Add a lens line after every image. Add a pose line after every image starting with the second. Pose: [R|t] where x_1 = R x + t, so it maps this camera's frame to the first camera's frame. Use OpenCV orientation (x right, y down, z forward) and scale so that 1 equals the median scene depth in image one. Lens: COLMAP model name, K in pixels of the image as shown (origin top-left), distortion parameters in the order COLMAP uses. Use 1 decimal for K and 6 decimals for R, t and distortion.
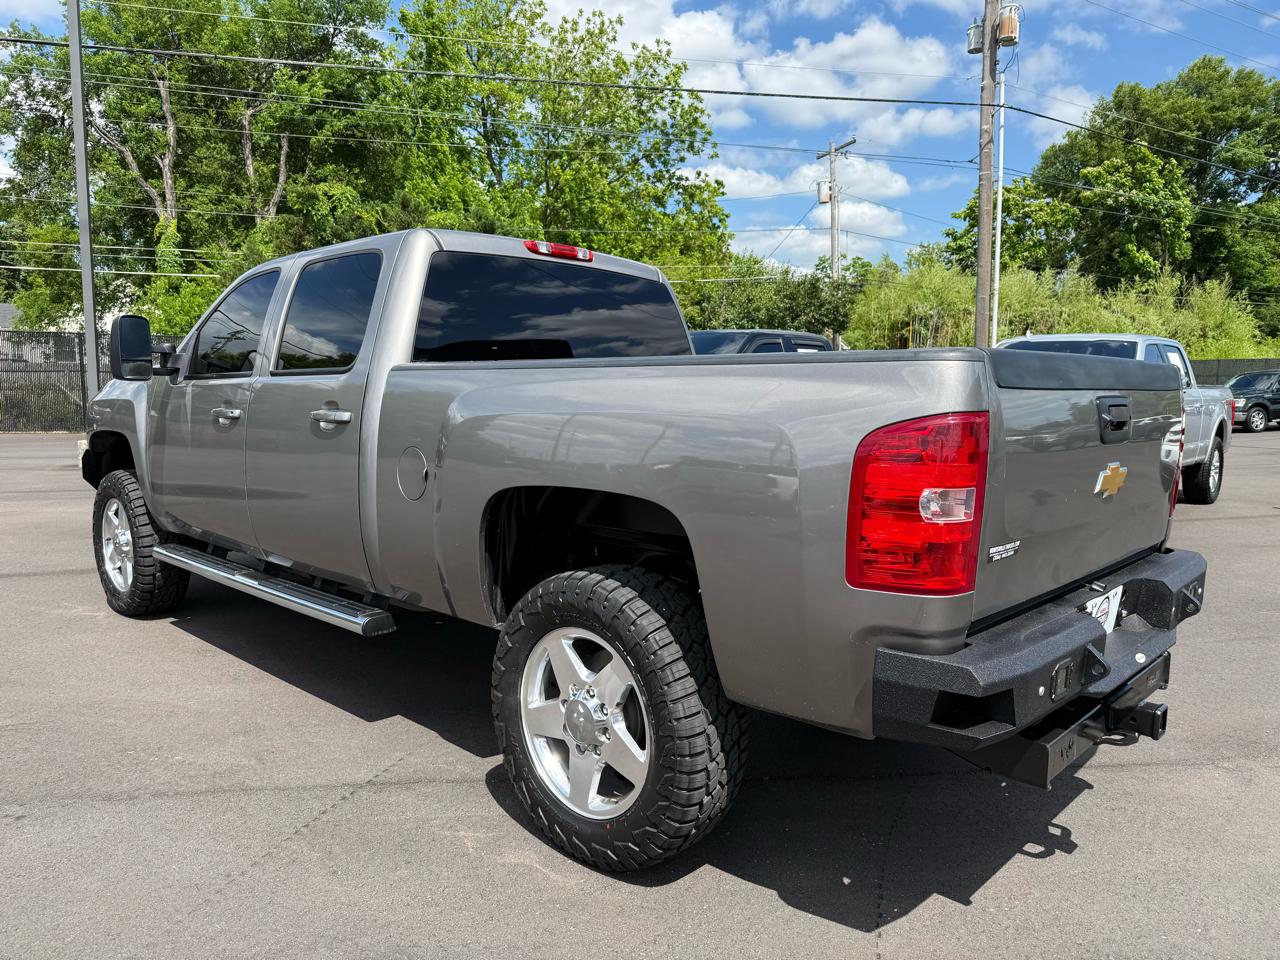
lens RADIAL K [[910.0, 0, 634.2], [0, 910.0, 470.4], [0, 0, 1]] dist [0.048050, -0.048633]
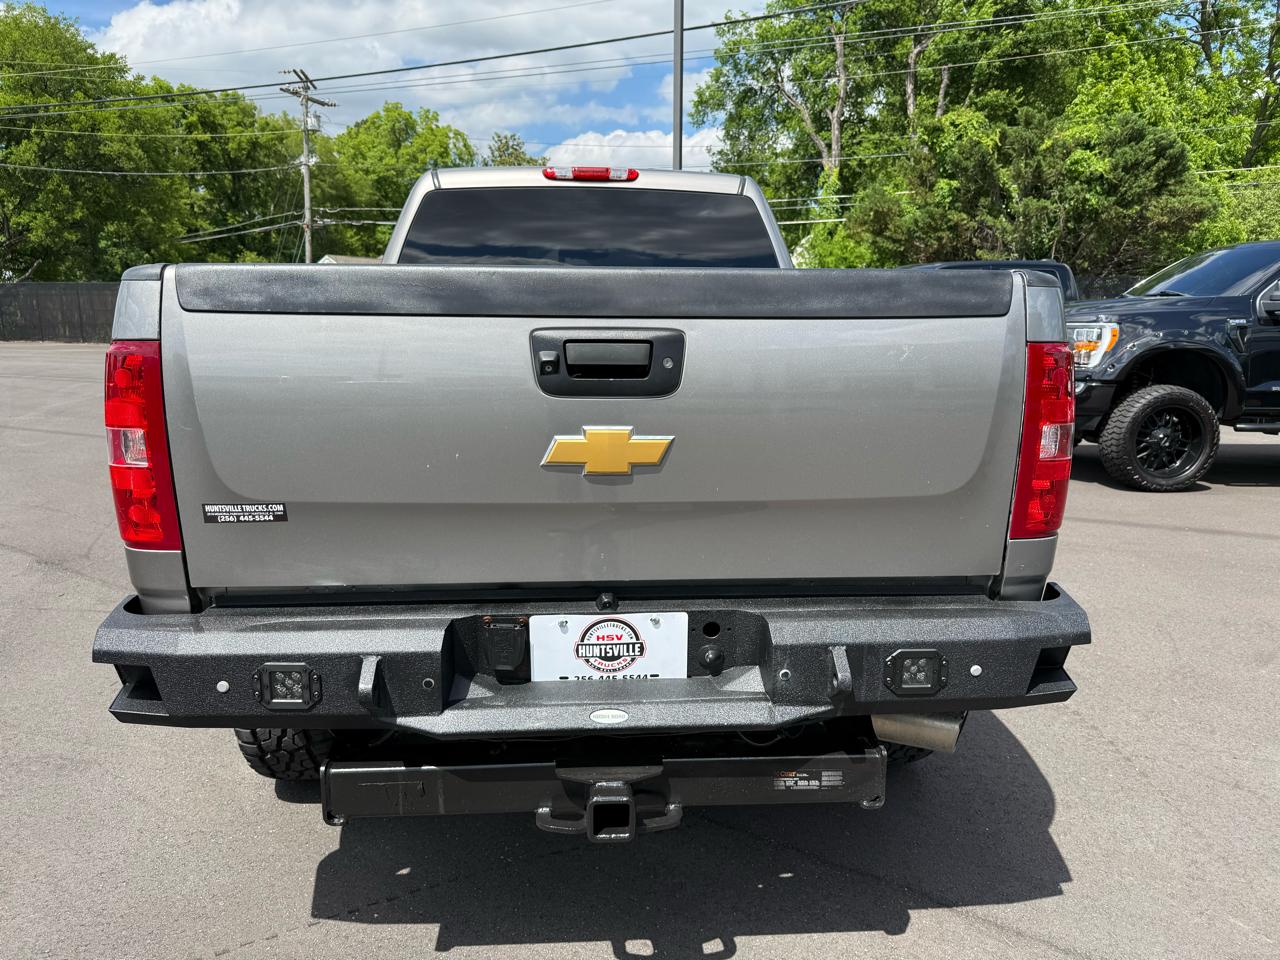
lens RADIAL K [[910.0, 0, 634.2], [0, 910.0, 470.4], [0, 0, 1]] dist [0.048050, -0.048633]
pose [[0.730791, 0.116346, -0.672613, 0.088896], [-0.072851, 0.993033, 0.092620, -0.003967], [0.678702, -0.018685, 0.734176, 0.047852]]
